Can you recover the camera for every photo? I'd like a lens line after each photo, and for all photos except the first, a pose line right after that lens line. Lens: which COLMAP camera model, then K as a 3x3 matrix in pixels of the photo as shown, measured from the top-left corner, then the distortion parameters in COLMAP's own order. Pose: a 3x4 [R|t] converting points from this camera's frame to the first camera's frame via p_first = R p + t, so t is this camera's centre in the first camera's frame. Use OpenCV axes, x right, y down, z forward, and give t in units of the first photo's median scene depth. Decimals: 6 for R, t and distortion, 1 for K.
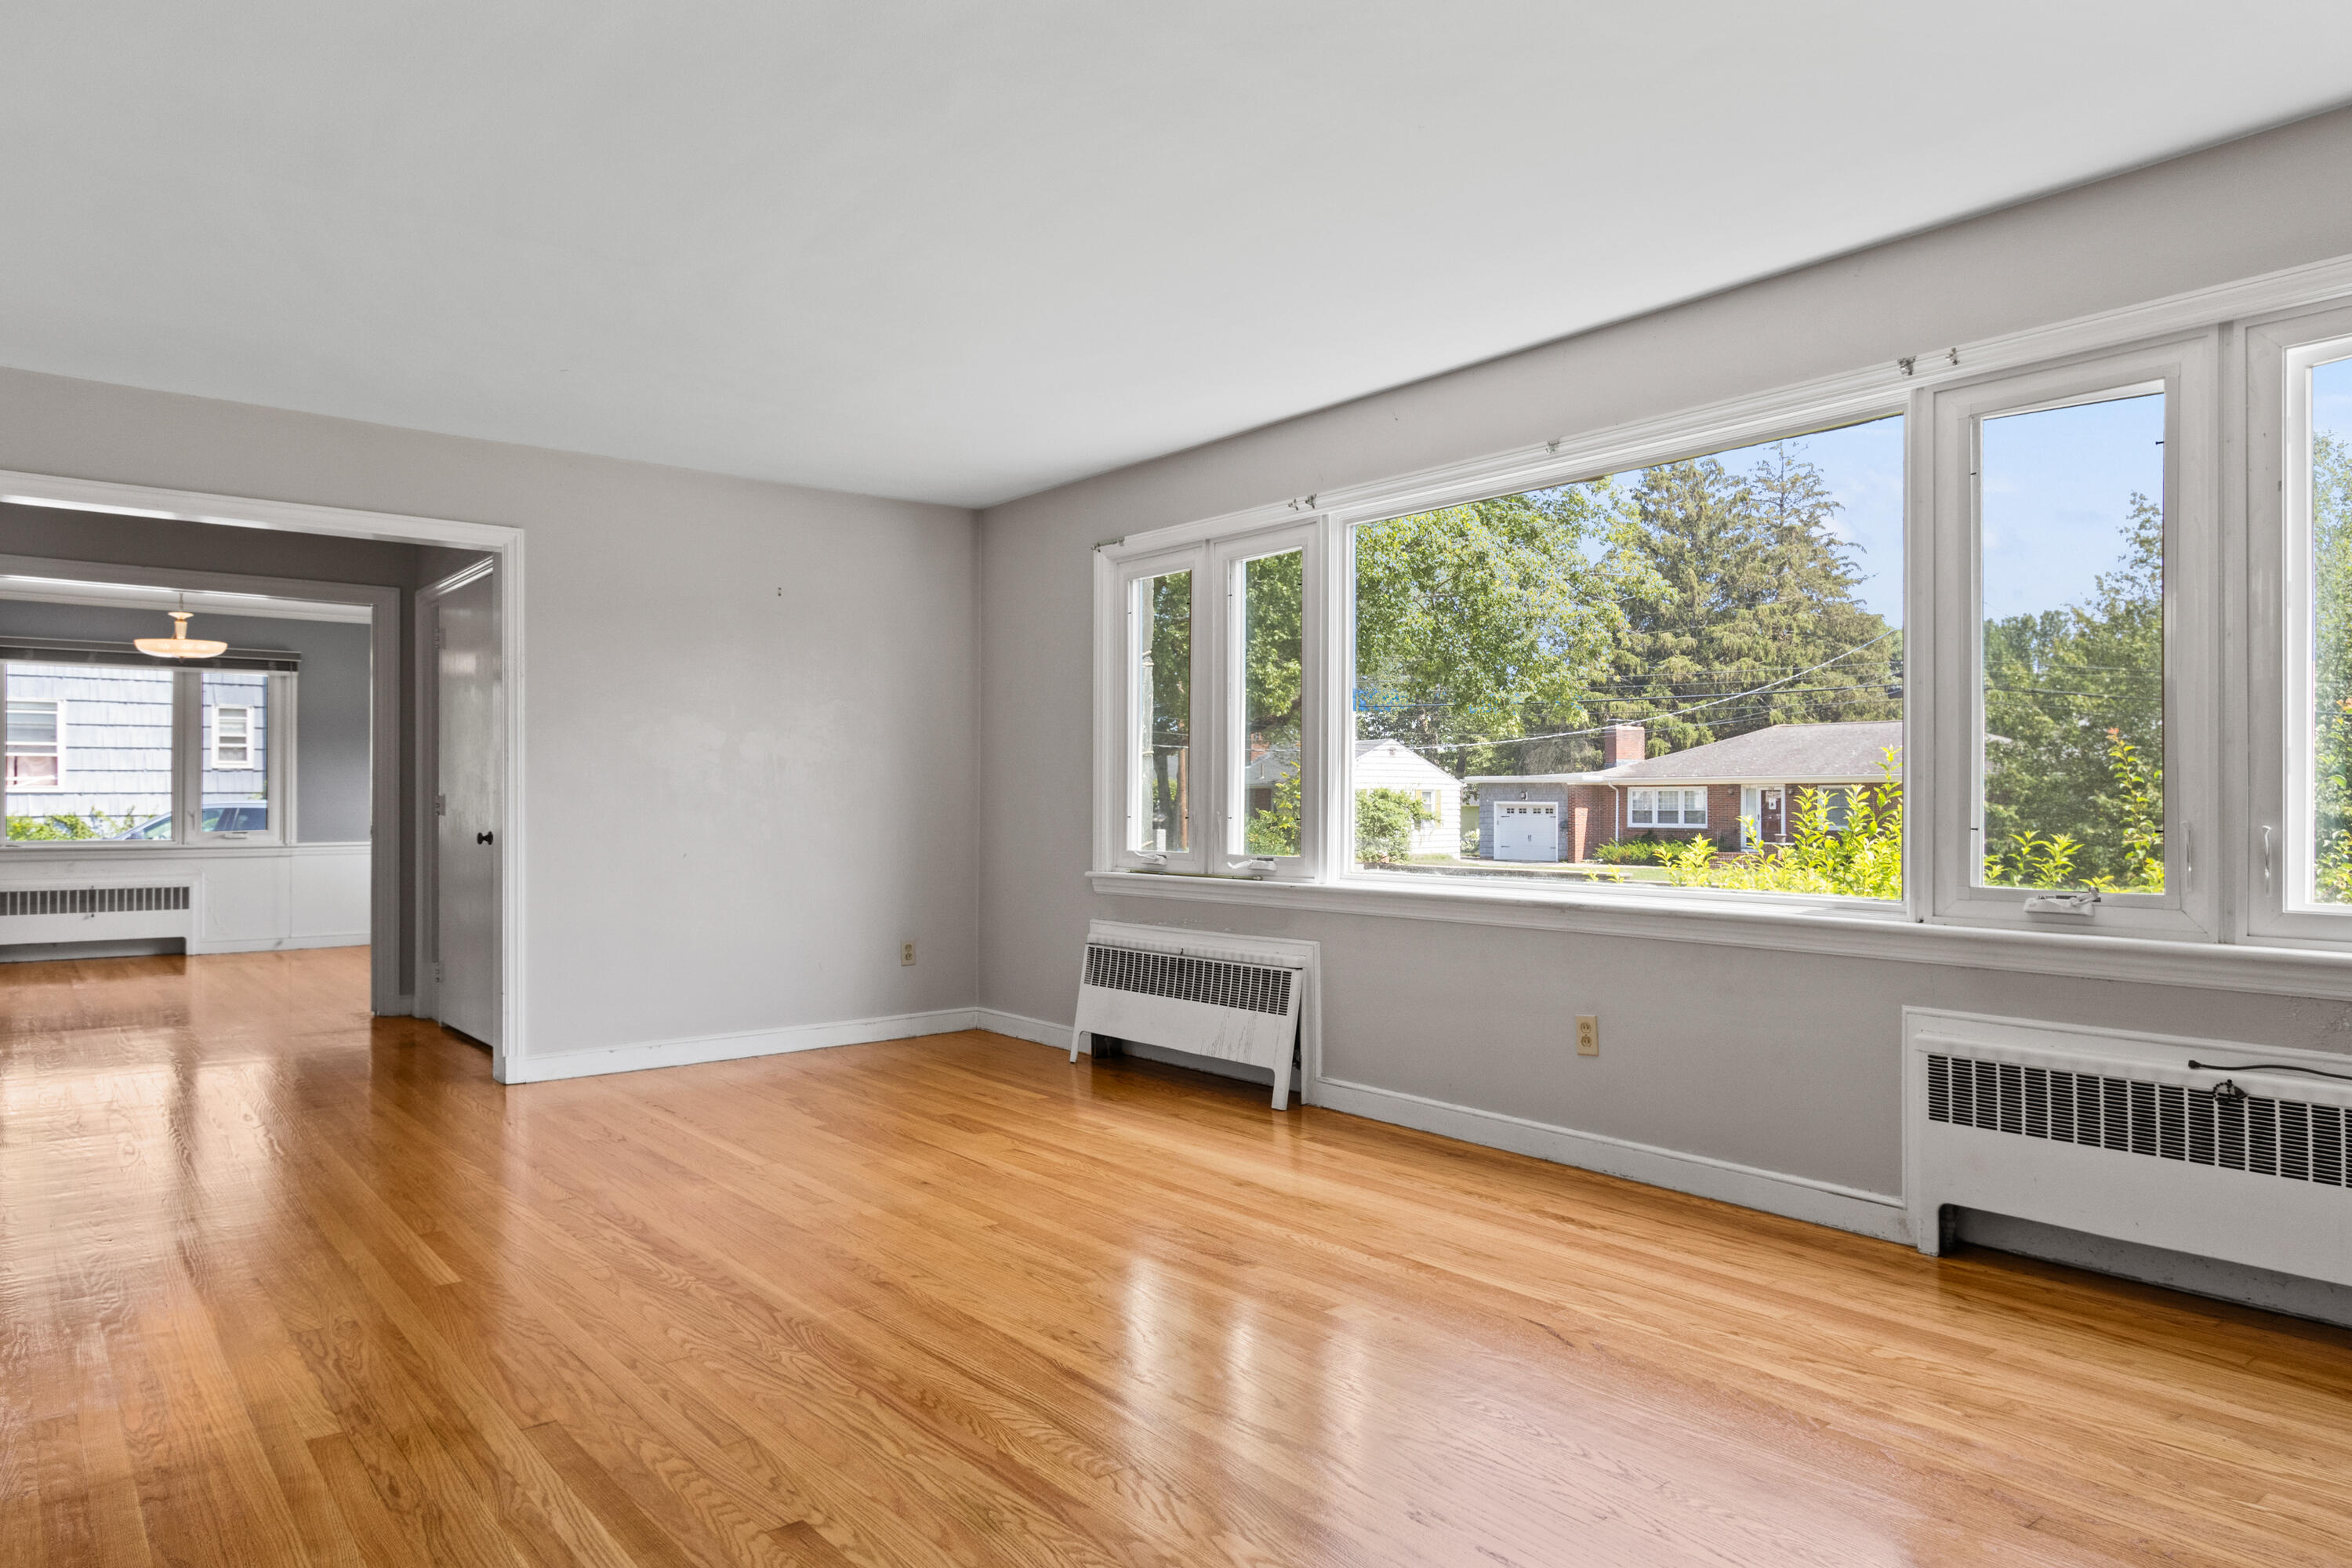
lens RADIAL K [[1454.4, 0, 1178.5], [0, 1454.4, 790.4], [0, 0, 1]] dist [0.006393, -0.003292]
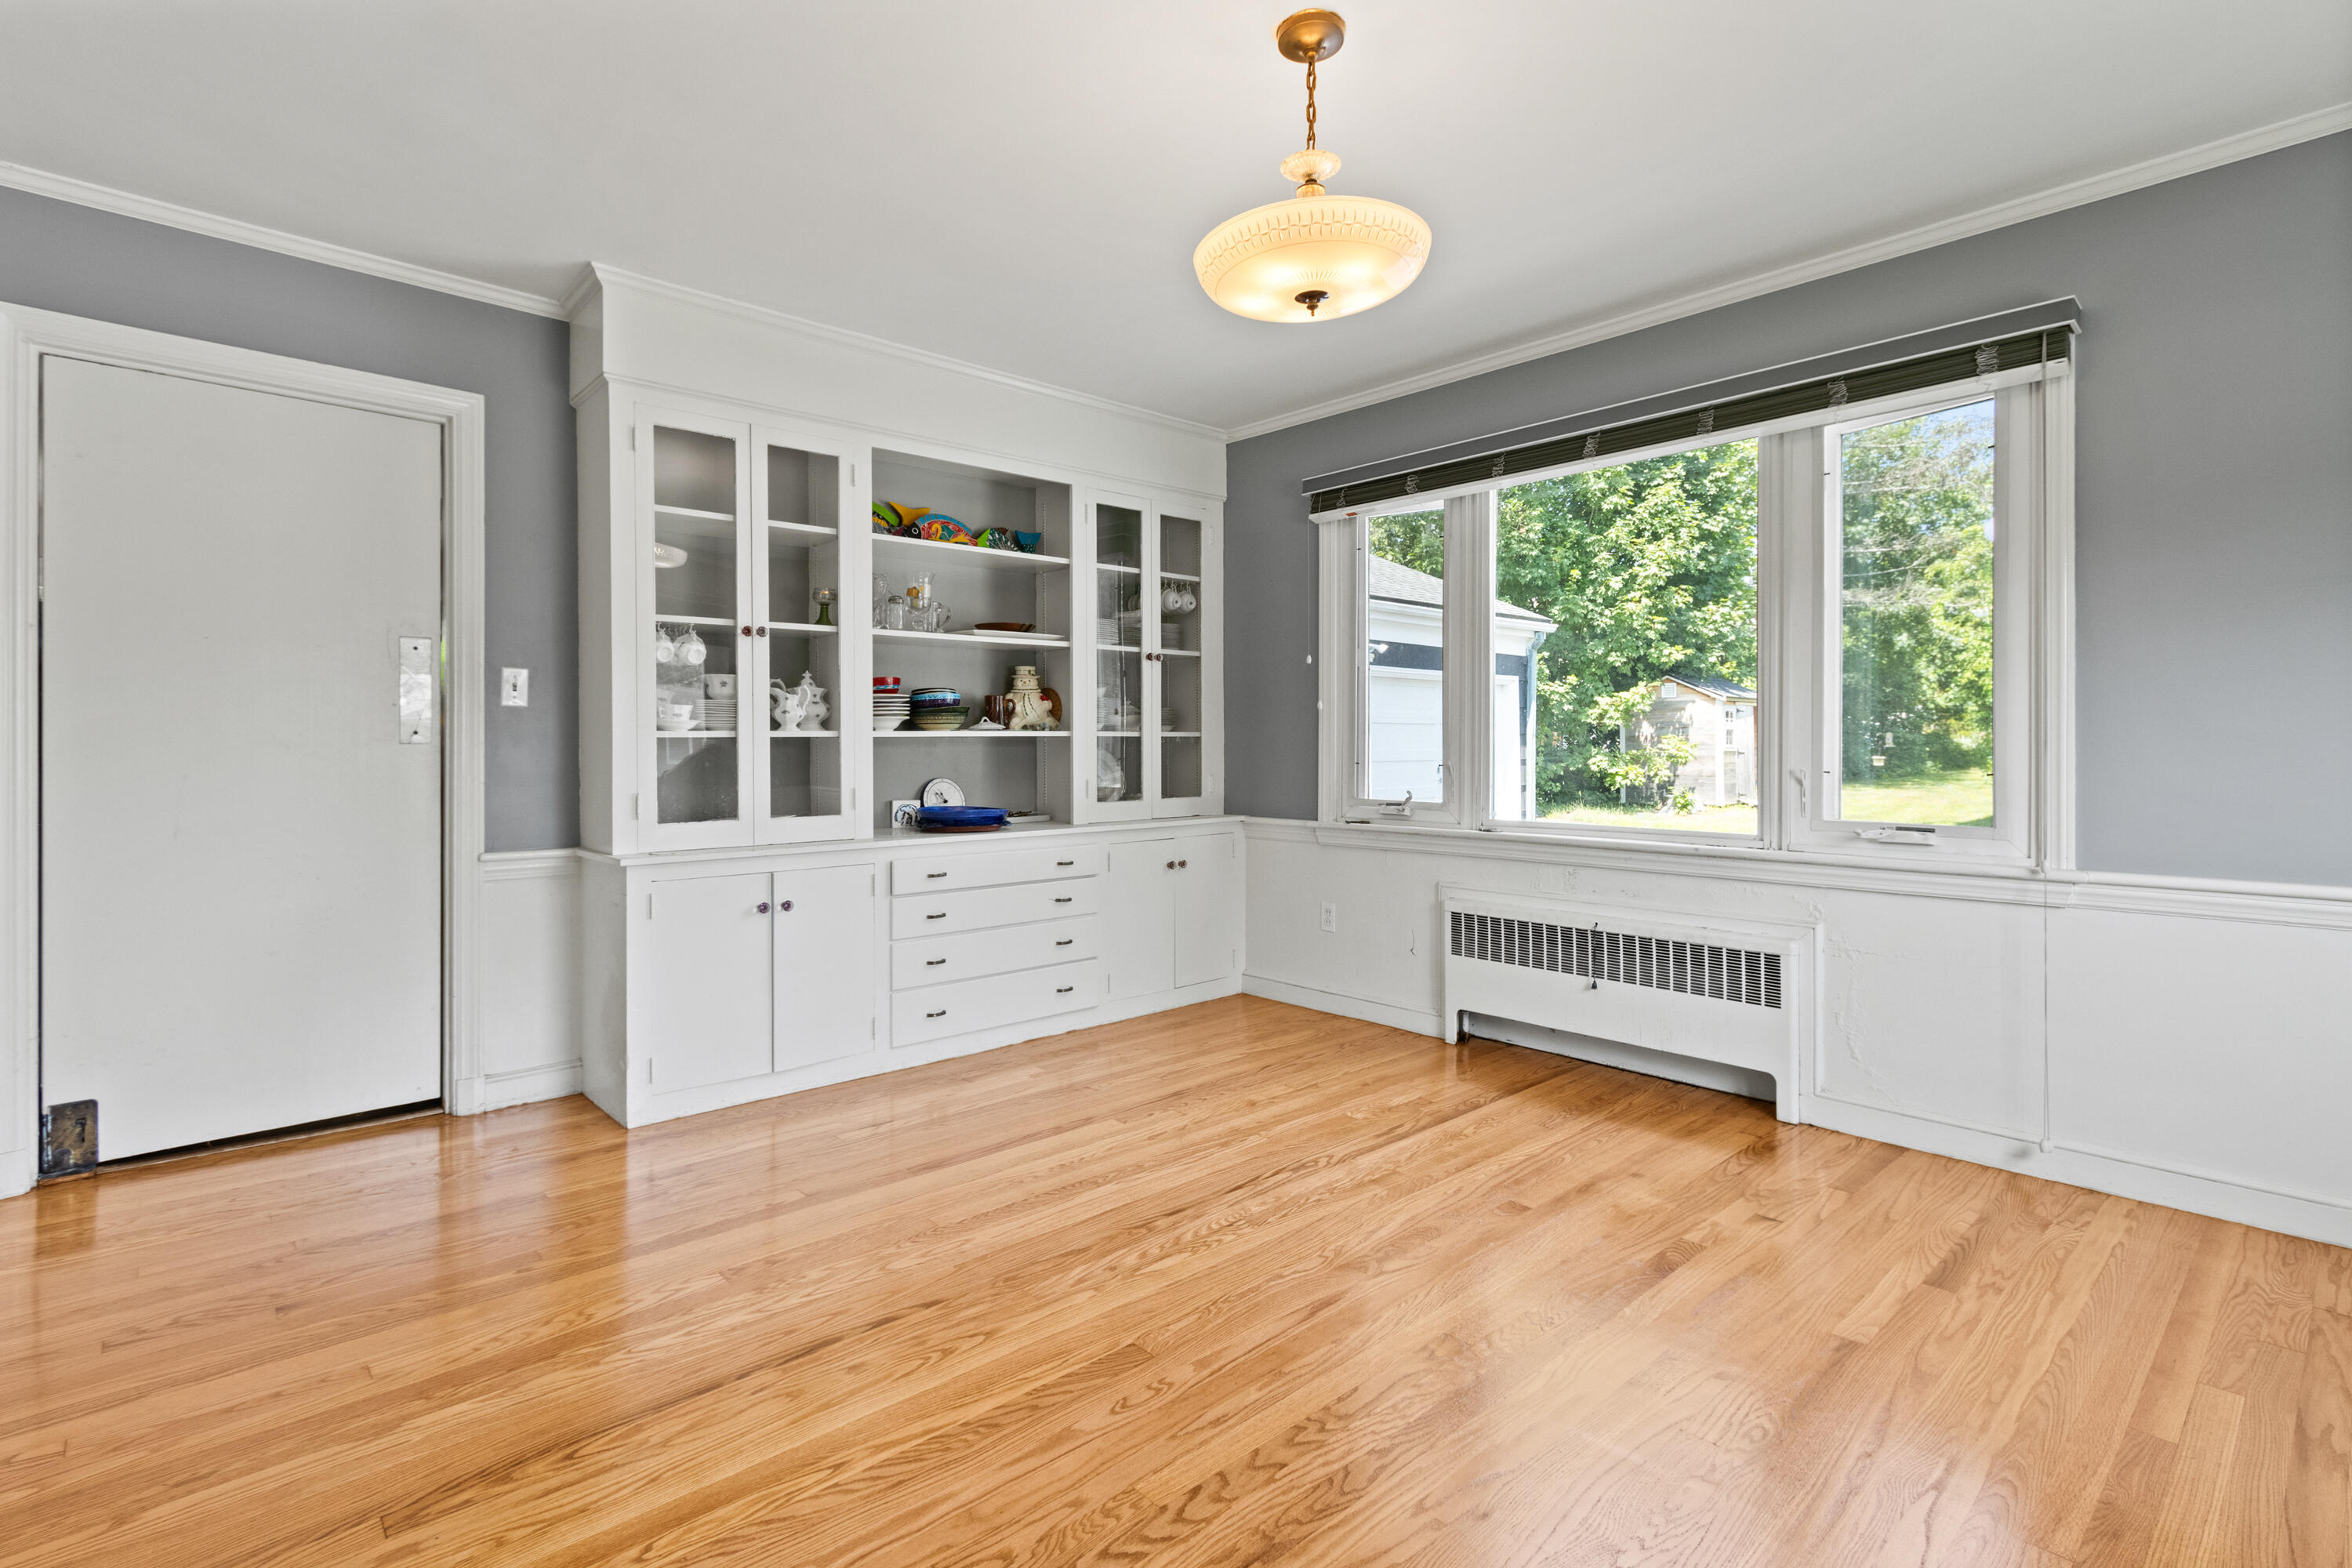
lens RADIAL K [[1135.1, 0, 1136.0], [0, 1135.1, 742.4], [0, 0, 1]] dist [0.003903, -0.000458]
pose [[0.050638, -0.005897, -0.998700, -0.922774], [0.010289, 0.999933, -0.005382, 0.016959], [0.998664, -0.010003, 0.050695, 2.009557]]
